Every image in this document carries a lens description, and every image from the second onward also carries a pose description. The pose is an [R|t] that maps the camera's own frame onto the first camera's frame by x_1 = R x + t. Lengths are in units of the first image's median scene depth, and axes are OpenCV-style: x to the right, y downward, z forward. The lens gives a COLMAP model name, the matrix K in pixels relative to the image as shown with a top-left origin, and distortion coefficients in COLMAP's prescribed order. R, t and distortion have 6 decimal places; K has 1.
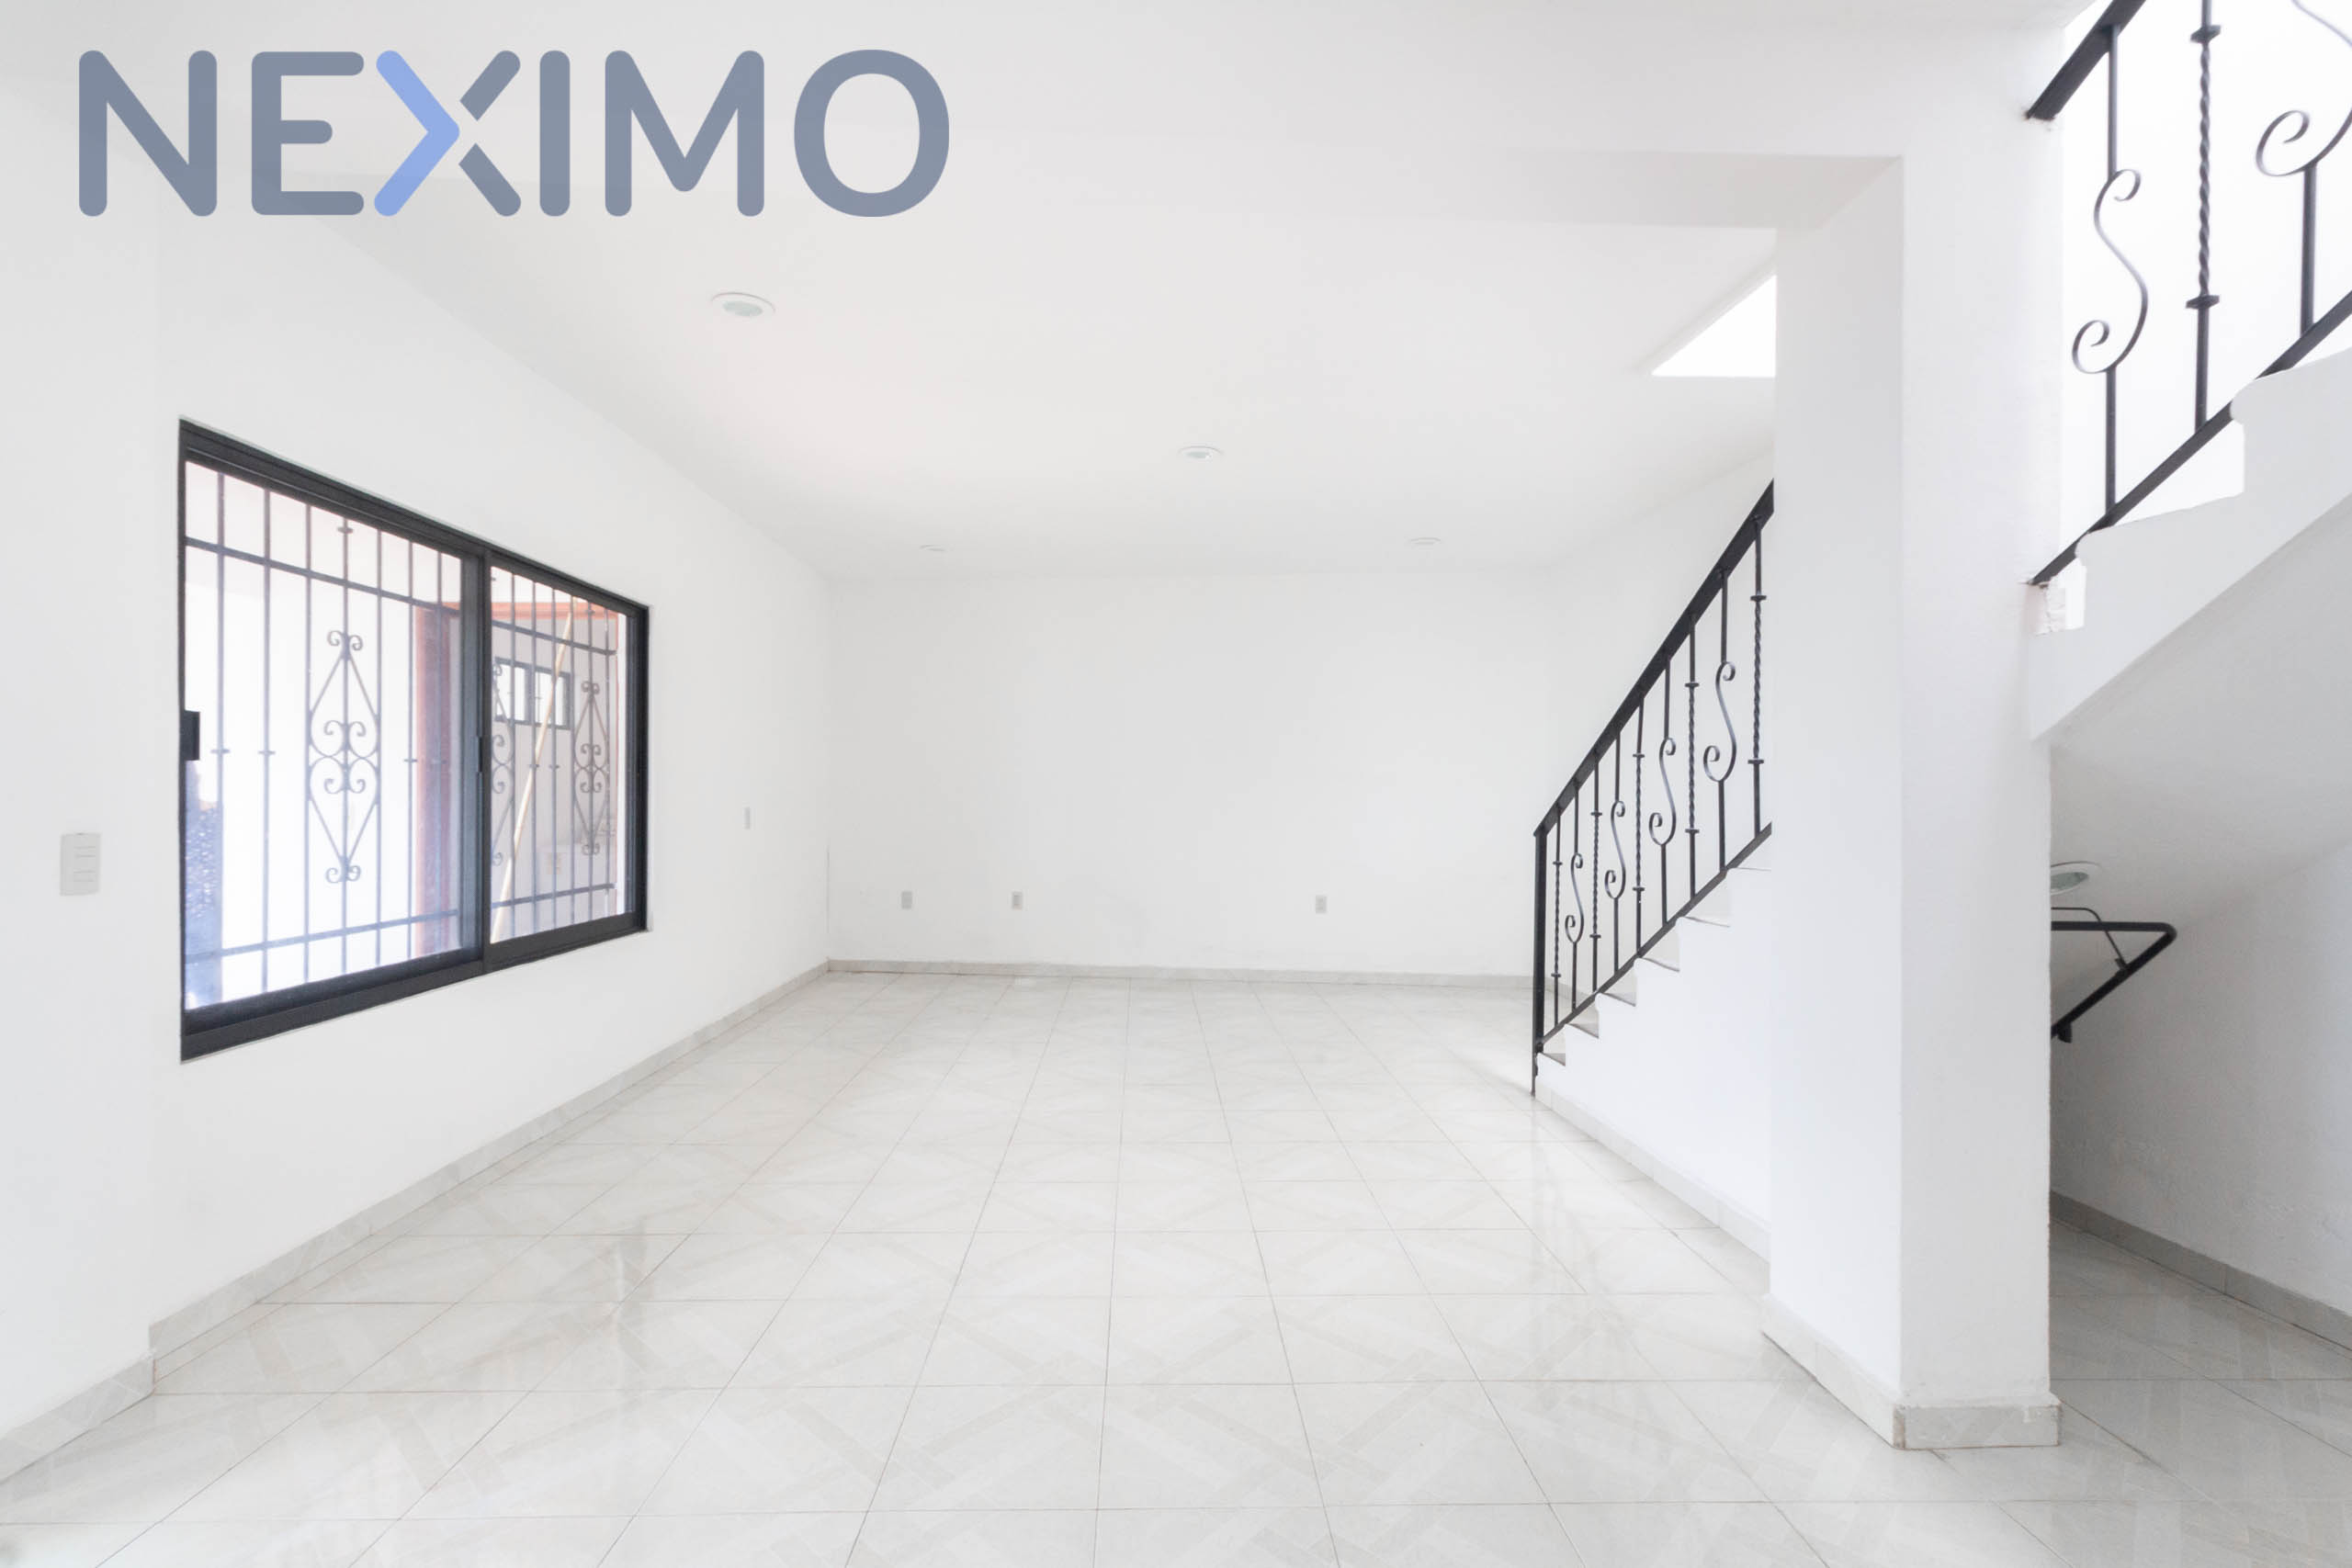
lens RADIAL K [[1097.8, 0, 1172.6], [0, 1097.8, 789.8], [0, 0, 1]] dist [0.003840, 0.001163]
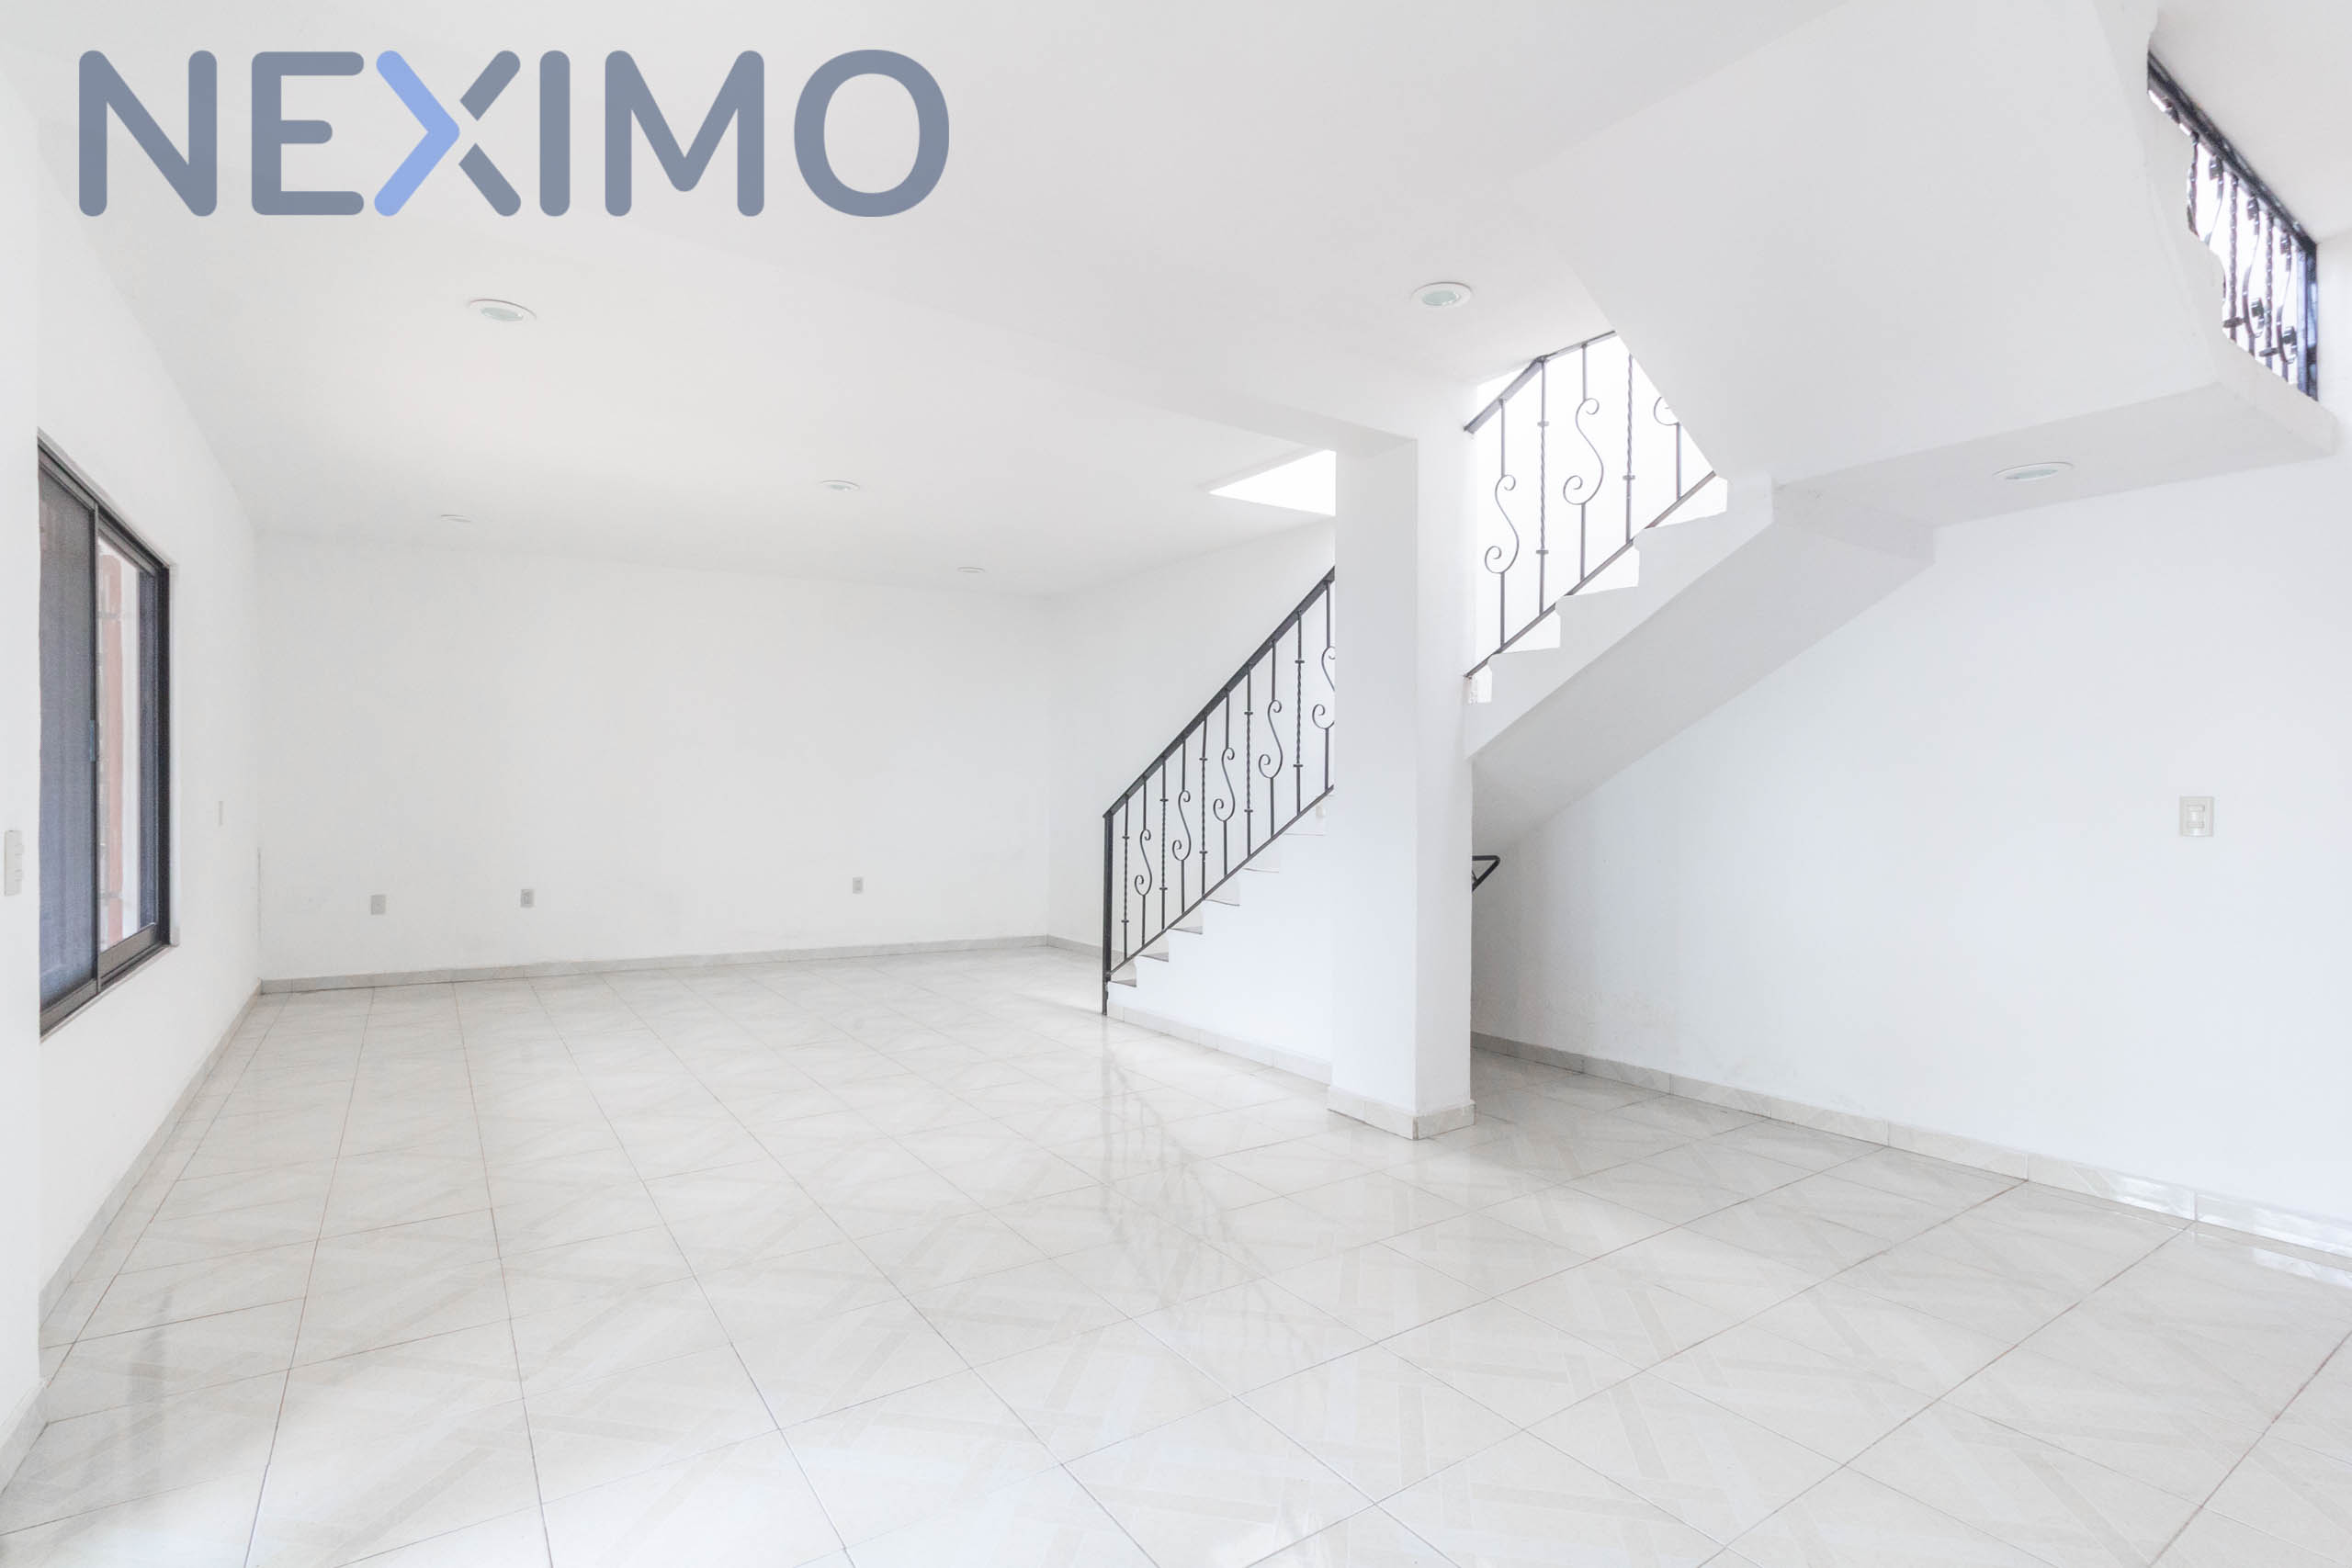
lens RADIAL K [[1097.8, 0, 1172.6], [0, 1097.8, 789.8], [0, 0, 1]] dist [0.003840, 0.001163]
pose [[0.845239, -0.002278, 0.534383, -0.403426], [-0.003241, 0.999951, 0.009389, -0.004845], [-0.534378, -0.009668, 0.845190, -0.203004]]
